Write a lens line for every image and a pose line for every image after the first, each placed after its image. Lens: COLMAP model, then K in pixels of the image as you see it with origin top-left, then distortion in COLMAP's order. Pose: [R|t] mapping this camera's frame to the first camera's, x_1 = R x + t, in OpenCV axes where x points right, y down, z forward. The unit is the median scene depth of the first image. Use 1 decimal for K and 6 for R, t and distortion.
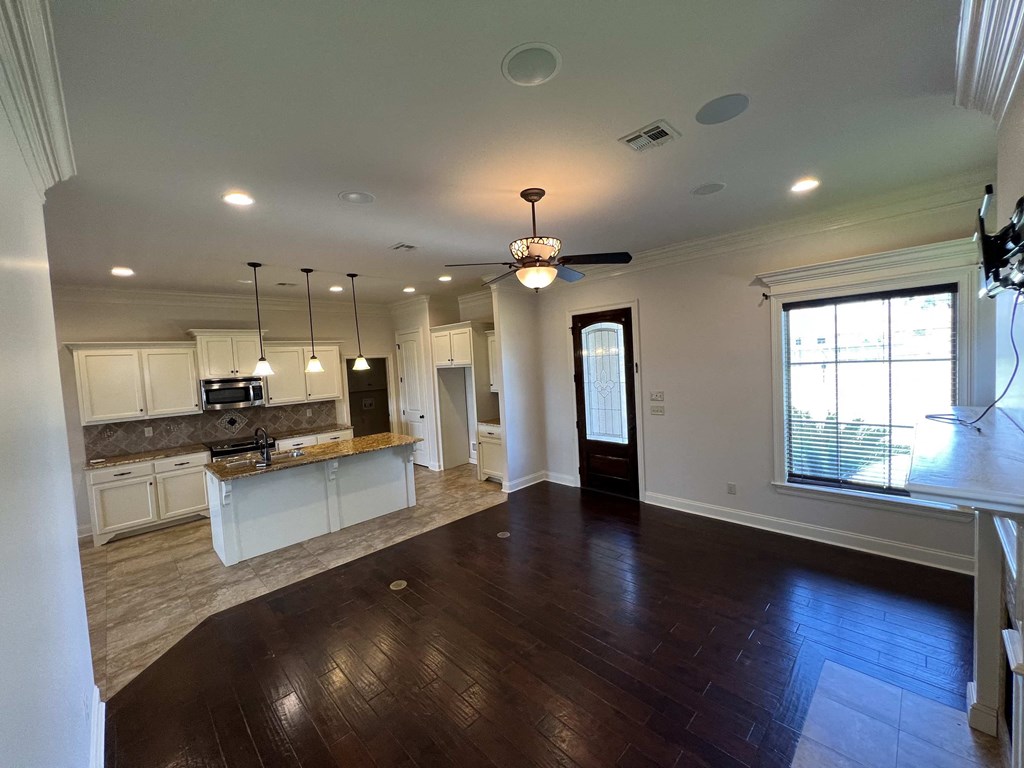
lens RADIAL K [[409.6, 0, 508.4], [0, 409.6, 384.3], [0, 0, 1]] dist [-0.003174, 0.000060]
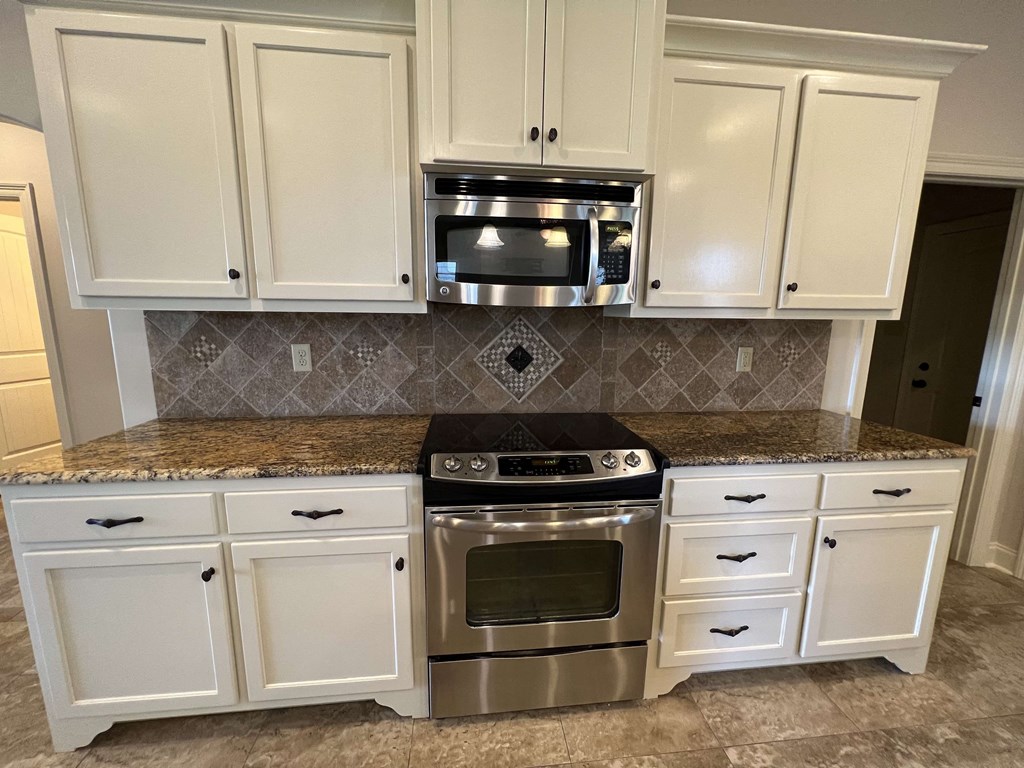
lens RADIAL K [[409.6, 0, 510.7], [0, 409.6, 382.0], [0, 0, 1]] dist [-0.003174, 0.000060]
pose [[0.784756, 0.164175, -0.597666, -0.557870], [-0.091172, 0.984368, 0.150687, 0.071676], [0.613063, -0.063762, 0.787457, 0.850079]]
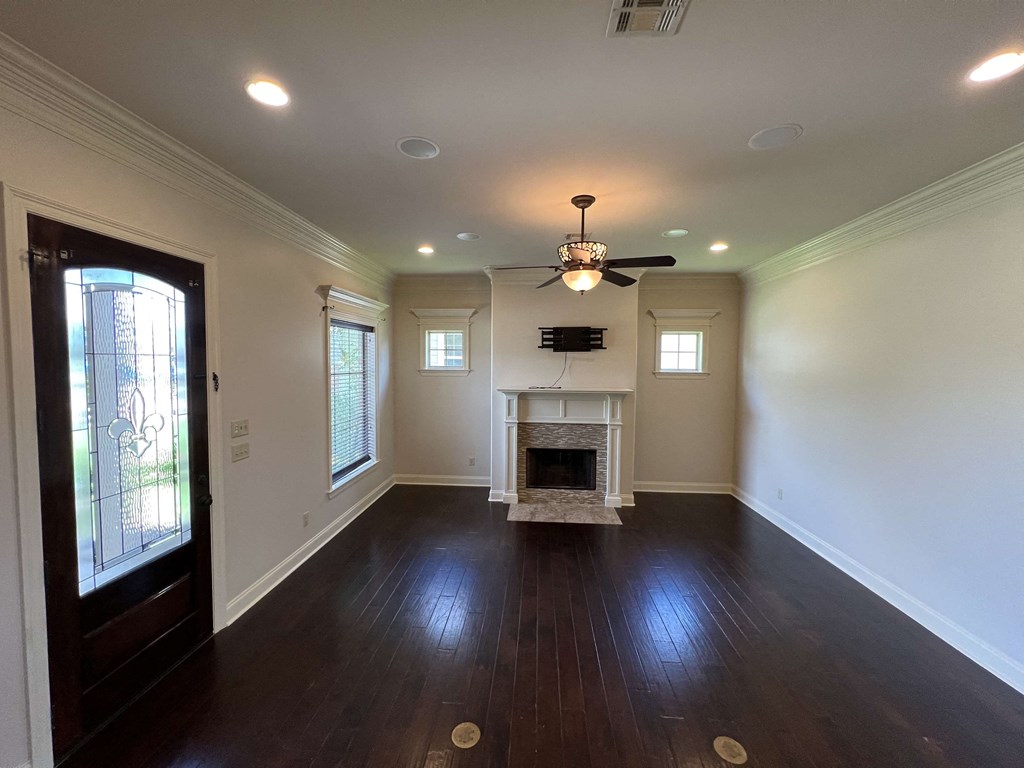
lens RADIAL K [[409.6, 0, 508.4], [0, 409.6, 379.9], [0, 0, 1]] dist [-0.003174, 0.000060]
pose [[-0.662132, 0.018402, 0.749161, -0.316364], [0.074839, 0.996325, 0.041672, -0.034113], [-0.745641, 0.083659, -0.661076, 0.999611]]
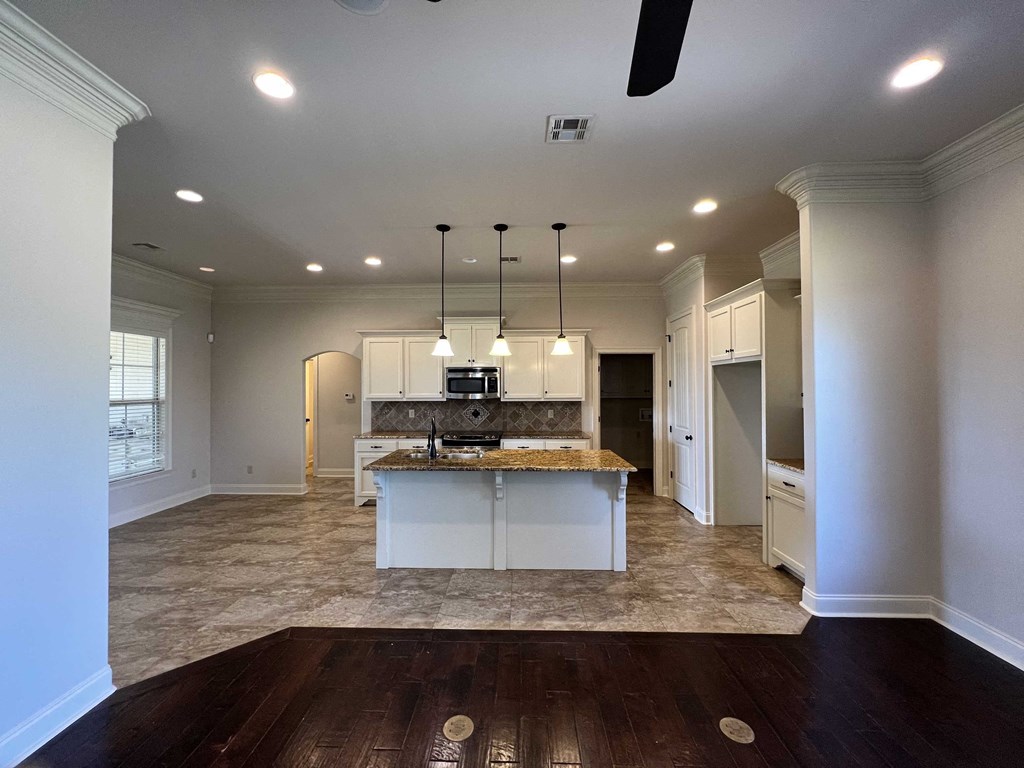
lens RADIAL K [[409.6, 0, 509.2], [0, 409.6, 382.9], [0, 0, 1]] dist [-0.003174, 0.000060]
pose [[0.692946, 0.045369, -0.719561, 0.092063], [-0.076962, 0.996971, -0.011255, 0.026363], [0.716871, 0.063178, 0.694338, 0.418924]]
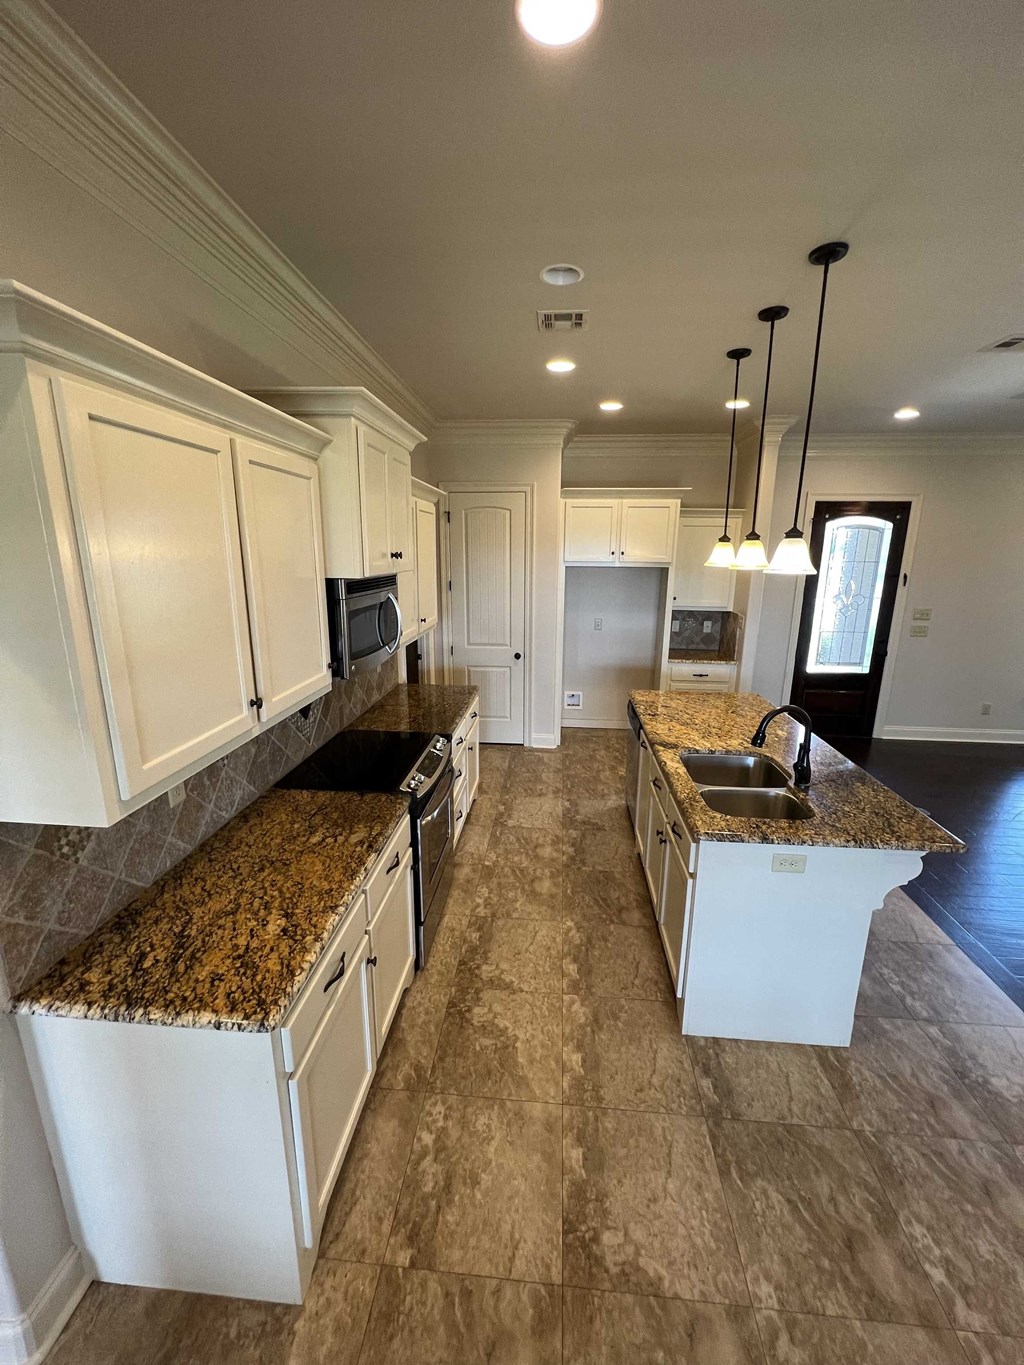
lens RADIAL K [[546.0, 0, 511.7], [0, 546.0, 679.9], [0, 0, 1]] dist [-0.003174, 0.000060]
pose [[0.757032, -0.091686, 0.646913, -0.938424], [-0.012045, 0.987979, 0.154120, -0.000827], [-0.653267, -0.124466, 0.746827, 0.632787]]
